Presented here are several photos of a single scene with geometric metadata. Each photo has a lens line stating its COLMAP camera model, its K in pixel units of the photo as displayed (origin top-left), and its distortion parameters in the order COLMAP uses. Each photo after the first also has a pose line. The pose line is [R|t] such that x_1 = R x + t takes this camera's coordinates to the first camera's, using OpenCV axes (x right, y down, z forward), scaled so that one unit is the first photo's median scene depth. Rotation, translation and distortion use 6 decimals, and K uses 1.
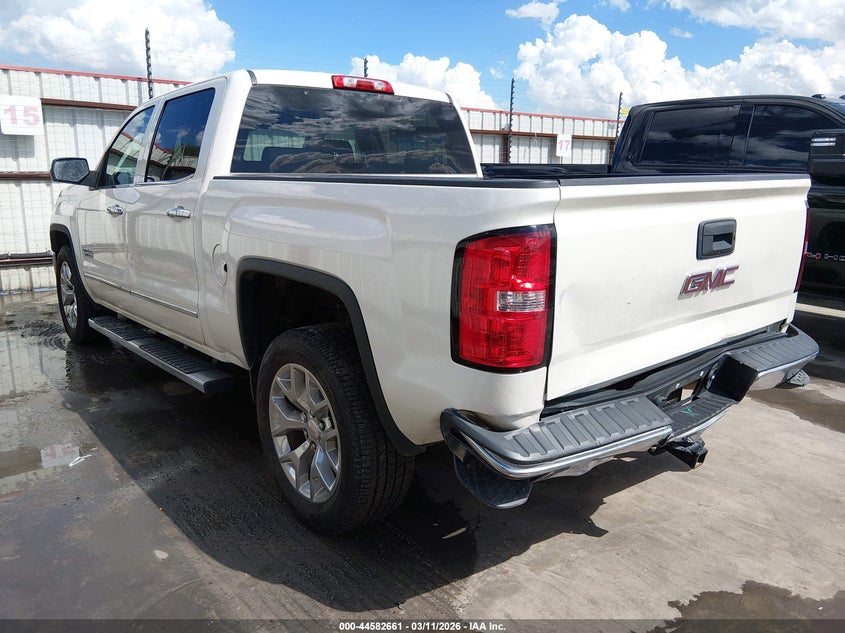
lens RADIAL K [[644.5, 0, 424.9], [0, 644.5, 300.8], [0, 0, 1]] dist [0.077696, -0.141567]
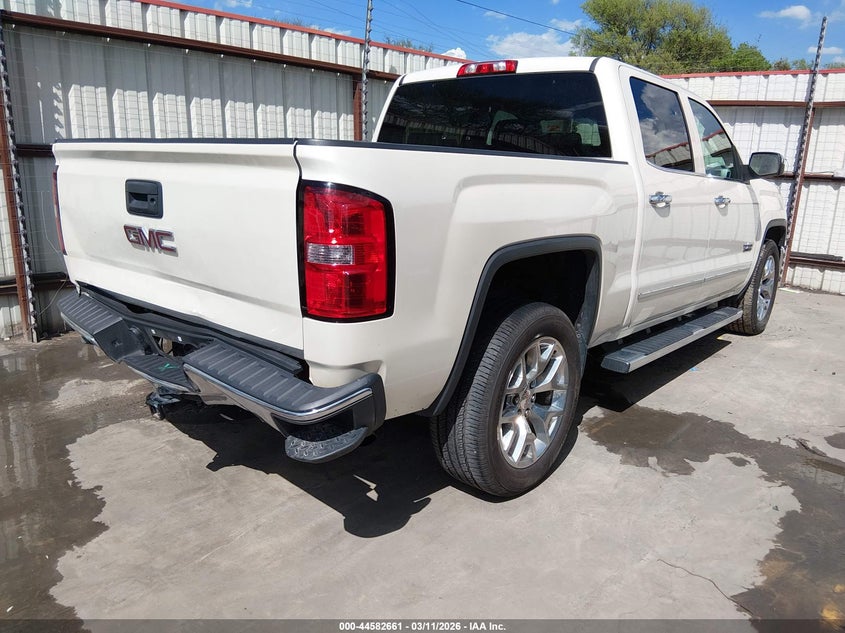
lens RADIAL K [[644.5, 0, 424.9], [0, 644.5, 300.8], [0, 0, 1]] dist [0.077696, -0.141567]
pose [[0.184011, 0.217951, -0.958456, 1.362821], [-0.233254, 0.956935, 0.172824, -0.194761], [0.954847, 0.191762, 0.226925, 1.059722]]
